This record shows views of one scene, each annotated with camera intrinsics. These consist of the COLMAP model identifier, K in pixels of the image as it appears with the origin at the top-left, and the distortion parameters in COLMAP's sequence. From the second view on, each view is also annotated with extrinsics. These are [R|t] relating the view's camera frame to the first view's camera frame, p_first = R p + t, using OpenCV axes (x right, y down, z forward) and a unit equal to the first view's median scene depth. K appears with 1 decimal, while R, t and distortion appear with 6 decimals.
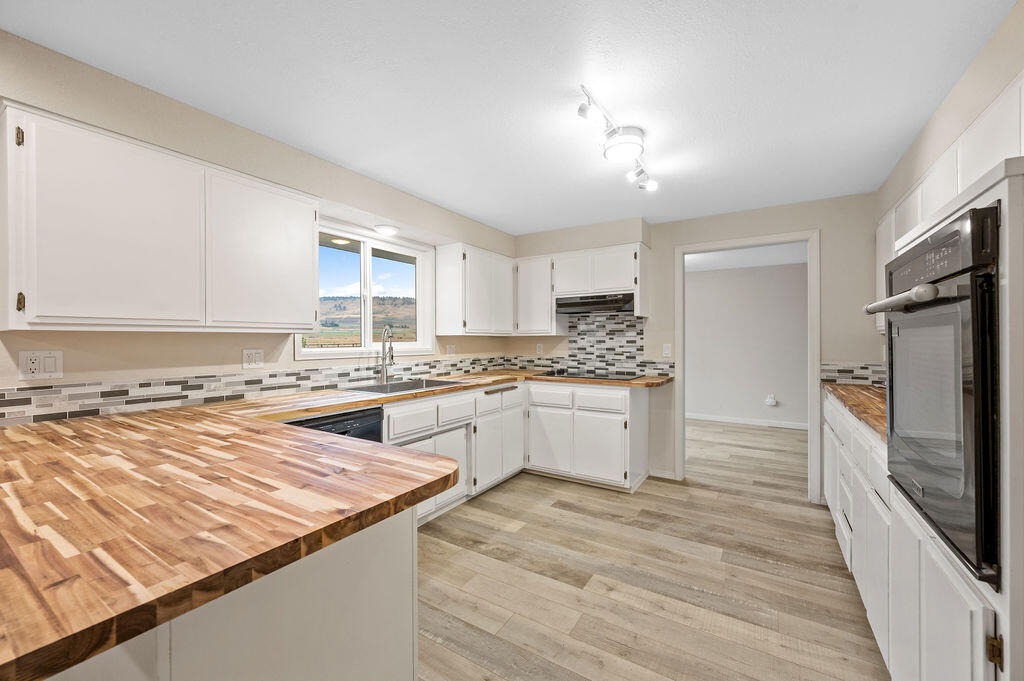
lens RADIAL K [[404.4, 0, 512.0], [0, 404.4, 340.5], [0, 0, 1]] dist [-0.001308, 0.000039]
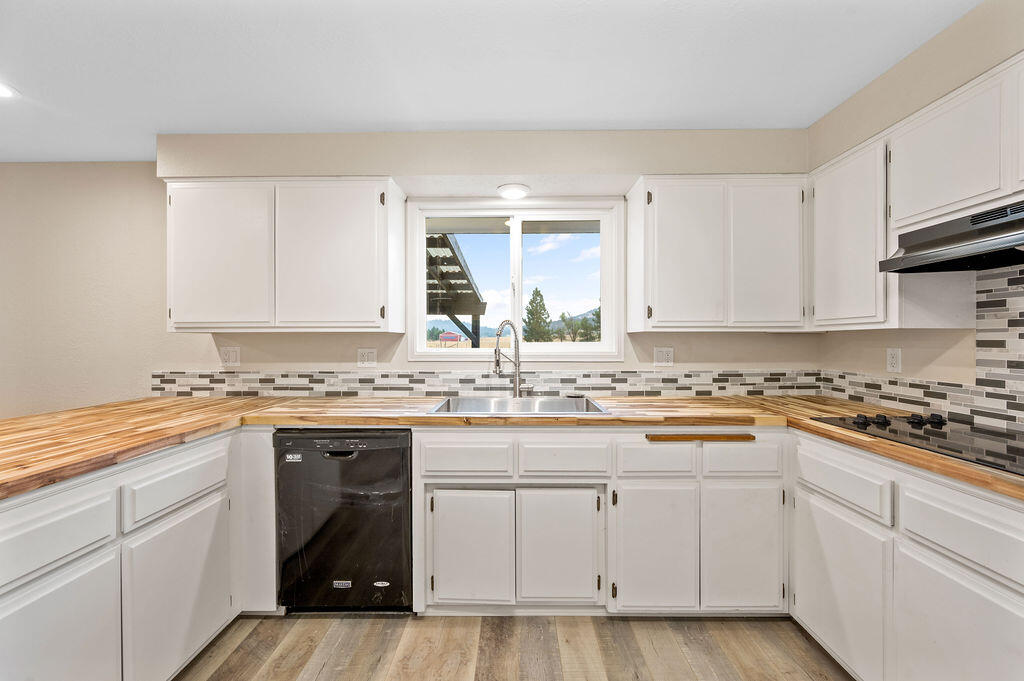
lens RADIAL K [[404.4, 0, 512.0], [0, 404.4, 340.5], [0, 0, 1]] dist [-0.001308, 0.000039]
pose [[0.526651, 0.001961, -0.850079, 0.265650], [-0.001898, 0.999998, 0.001131, -0.000129], [0.850080, 0.001018, 0.526653, 0.496899]]
